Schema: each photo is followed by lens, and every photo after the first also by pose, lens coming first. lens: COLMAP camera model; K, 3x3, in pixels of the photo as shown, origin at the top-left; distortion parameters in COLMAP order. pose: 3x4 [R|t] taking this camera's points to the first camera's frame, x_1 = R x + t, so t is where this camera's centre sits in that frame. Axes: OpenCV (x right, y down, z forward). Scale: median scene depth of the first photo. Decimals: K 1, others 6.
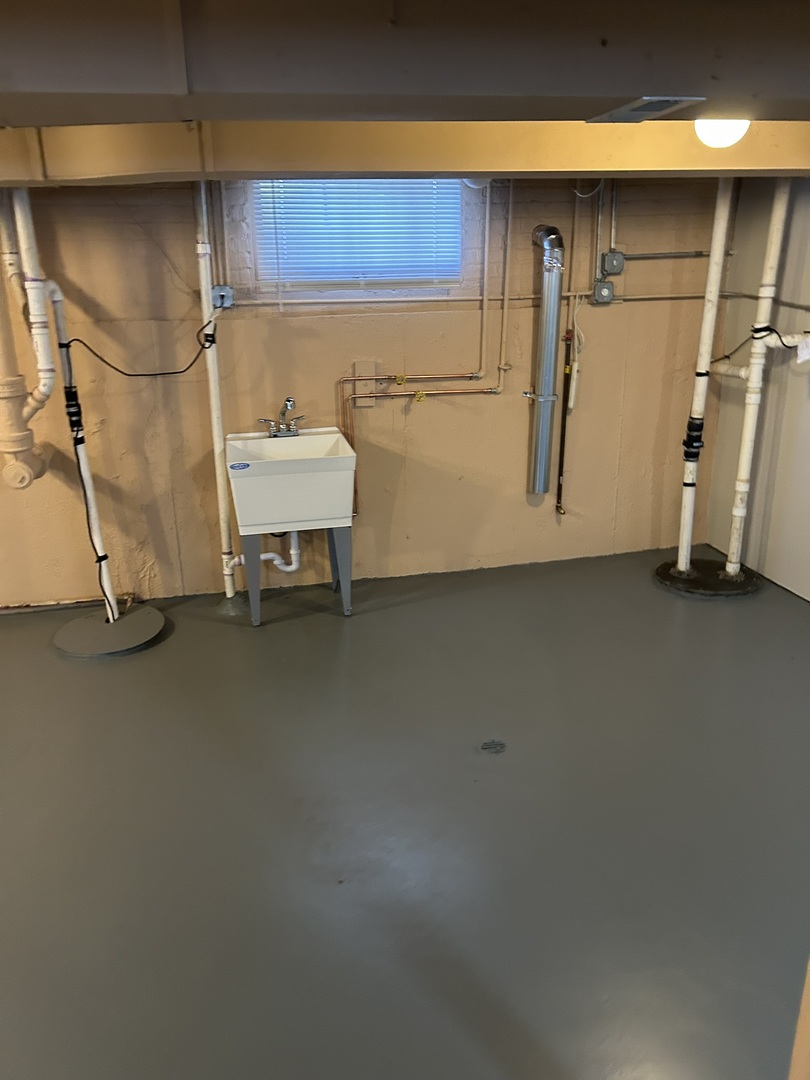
lens RADIAL K [[823.8, 0, 401.6], [0, 823.8, 551.6], [0, 0, 1]] dist [0.066573, -0.028875]
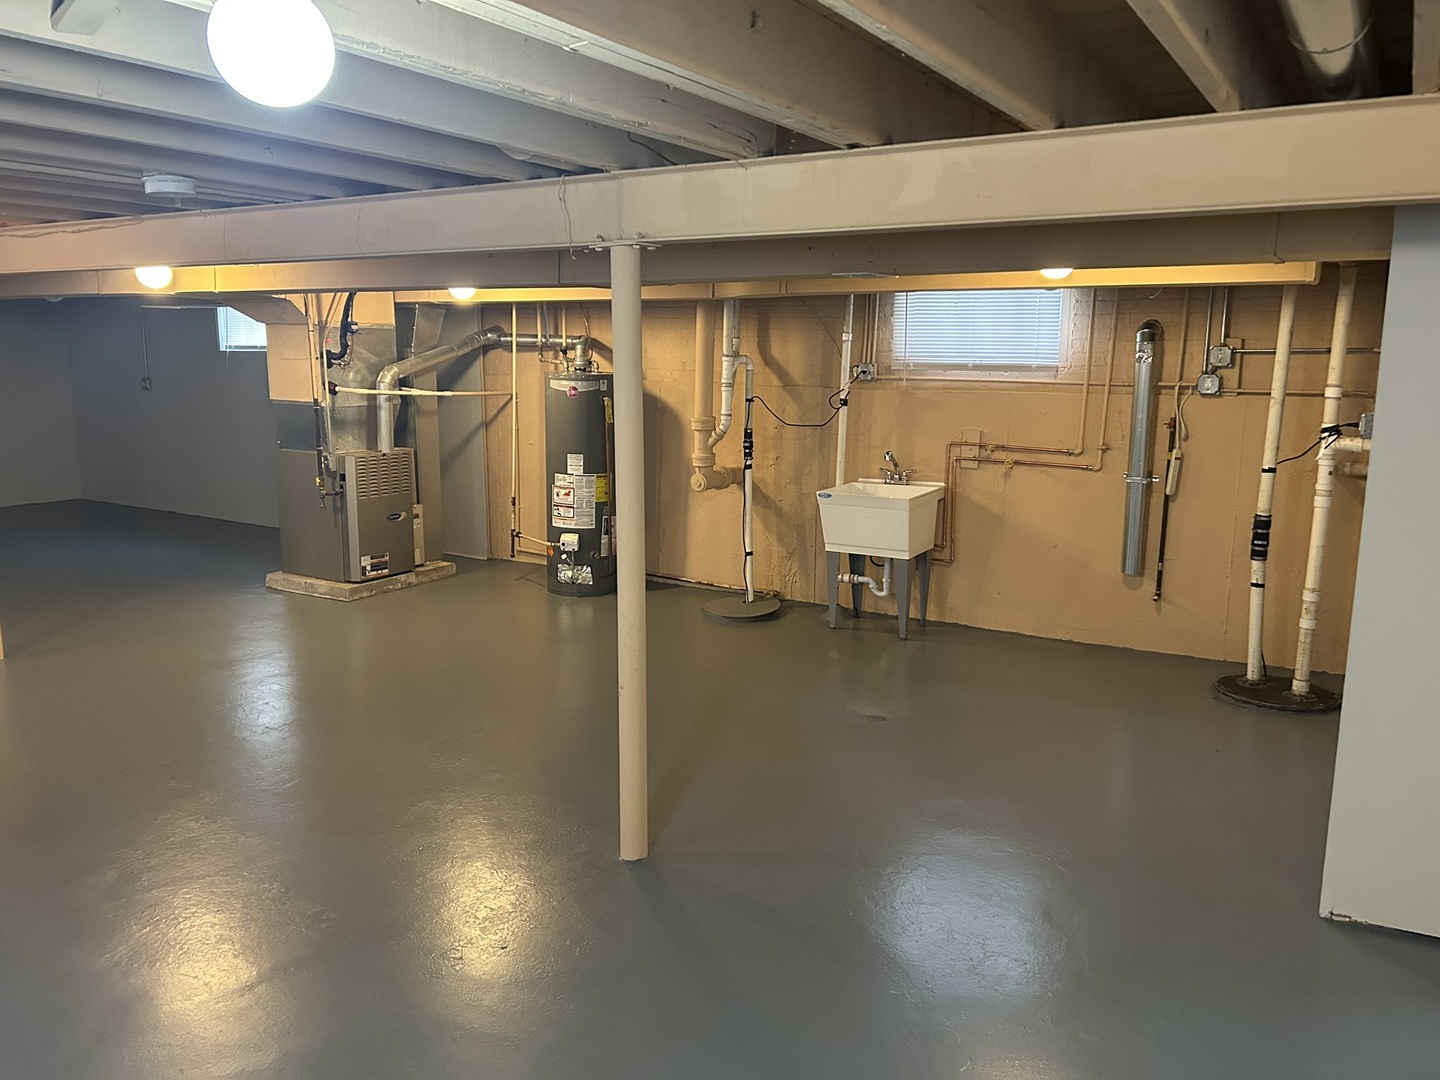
lens RADIAL K [[1098.4, 0, 724.0], [0, 1098.4, 536.4], [0, 0, 1]] dist [0.066573, -0.028875]
pose [[0.727074, 0.145947, -0.670867, 0.764247], [-0.240751, 0.969296, -0.050051, 0.075428], [0.642964, 0.197903, 0.739886, -0.336610]]
